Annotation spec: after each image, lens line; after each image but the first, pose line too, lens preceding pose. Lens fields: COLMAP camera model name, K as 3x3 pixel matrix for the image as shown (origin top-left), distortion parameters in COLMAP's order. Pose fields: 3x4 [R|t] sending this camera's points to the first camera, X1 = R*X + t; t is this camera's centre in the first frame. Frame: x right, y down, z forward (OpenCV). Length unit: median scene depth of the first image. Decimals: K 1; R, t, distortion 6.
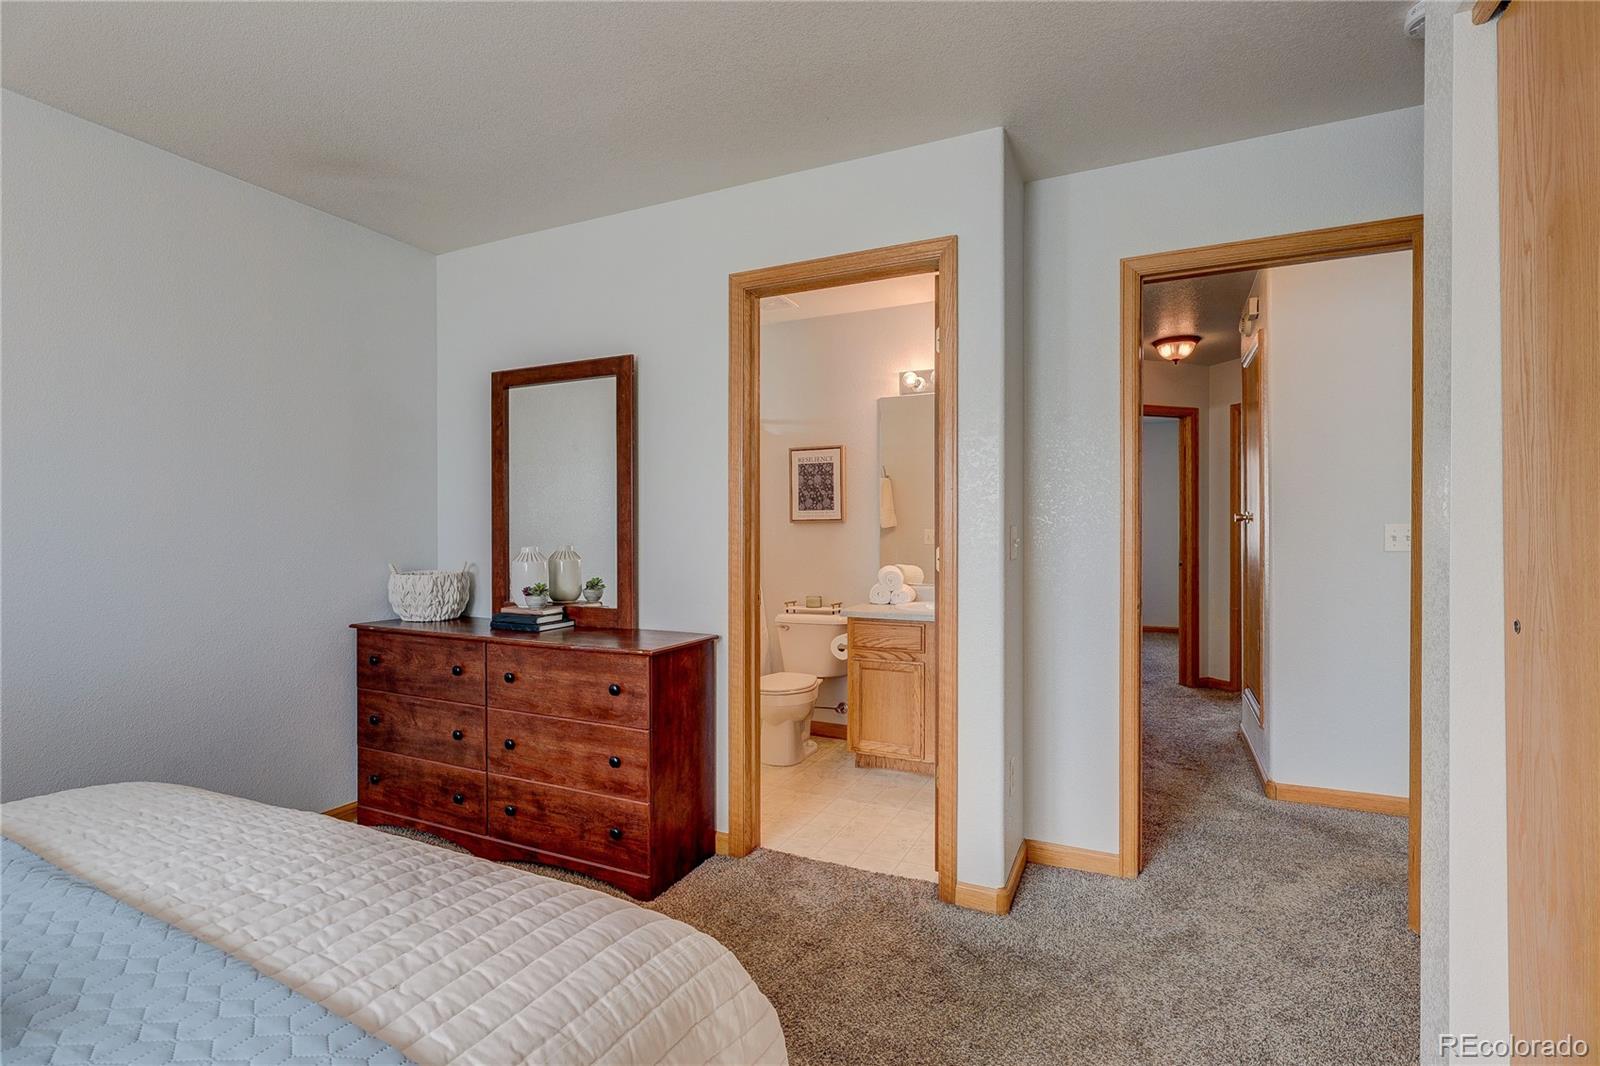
lens RADIAL K [[748.4, 0, 805.7], [0, 748.4, 538.8], [0, 0, 1]] dist [-0.000141, -0.000426]
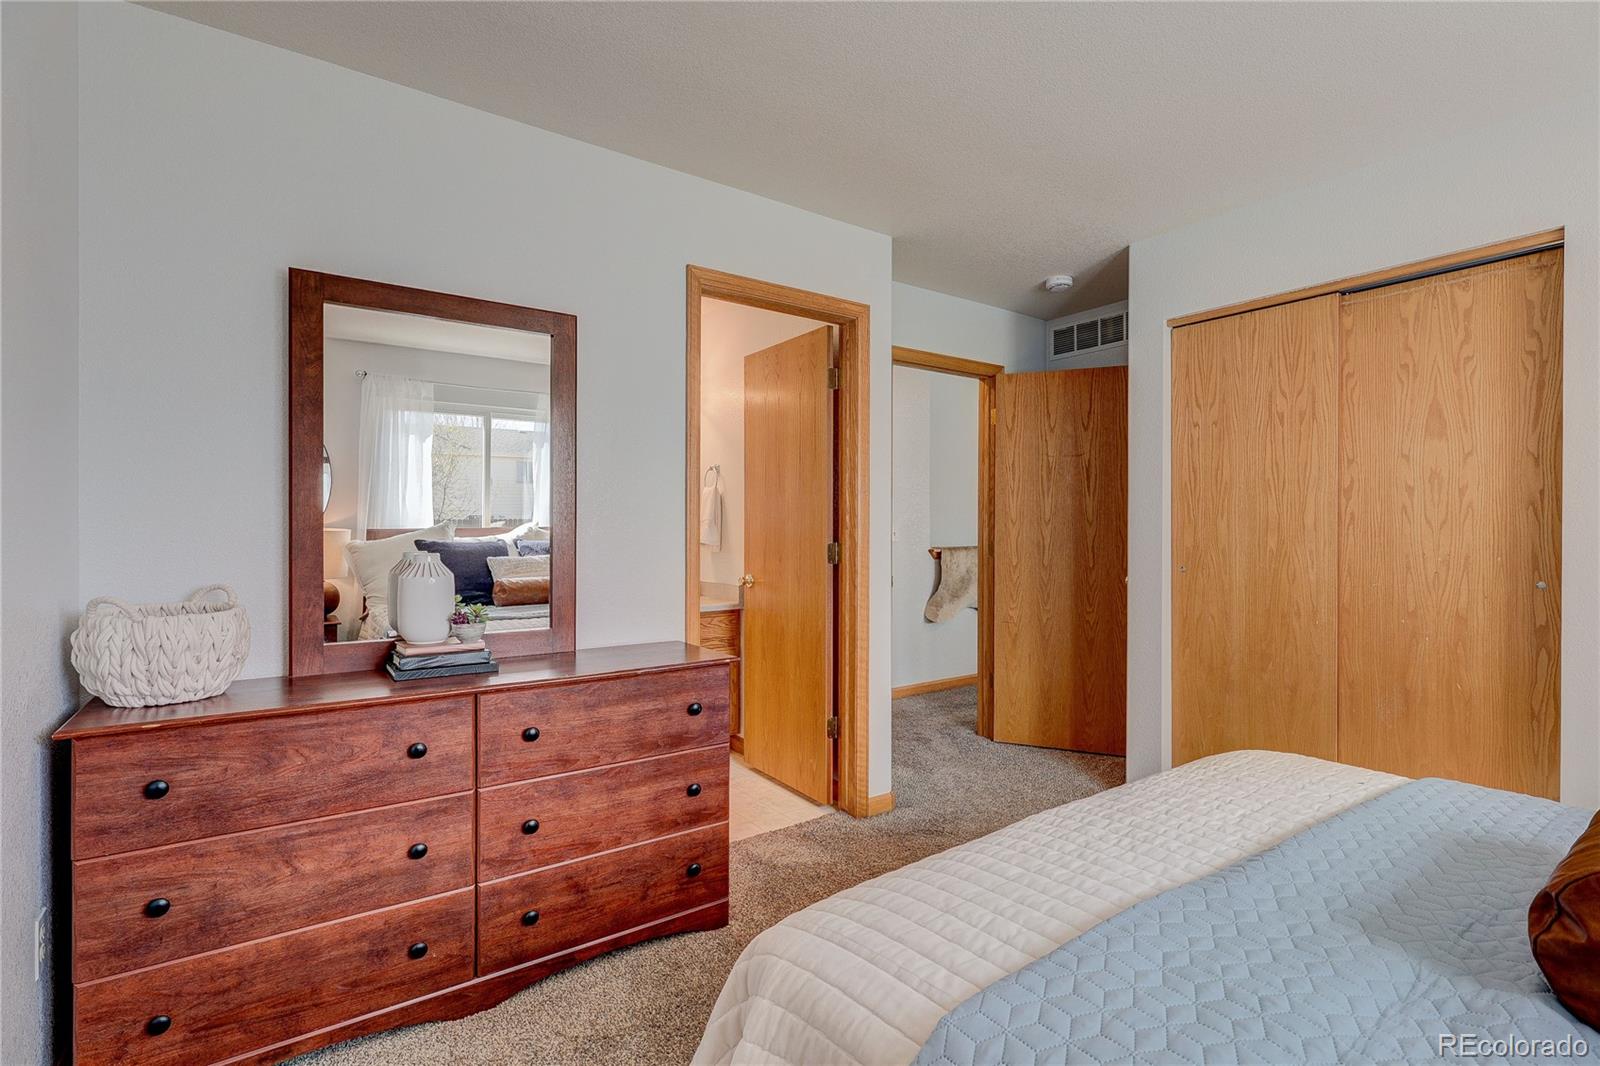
lens RADIAL K [[748.4, 0, 805.7], [0, 748.4, 538.8], [0, 0, 1]] dist [-0.000141, -0.000426]
pose [[0.480422, -0.009971, 0.876981, -0.898029], [0.006768, 0.999948, 0.007661, -0.007216], [-0.877011, 0.002255, 0.480465, 0.417771]]
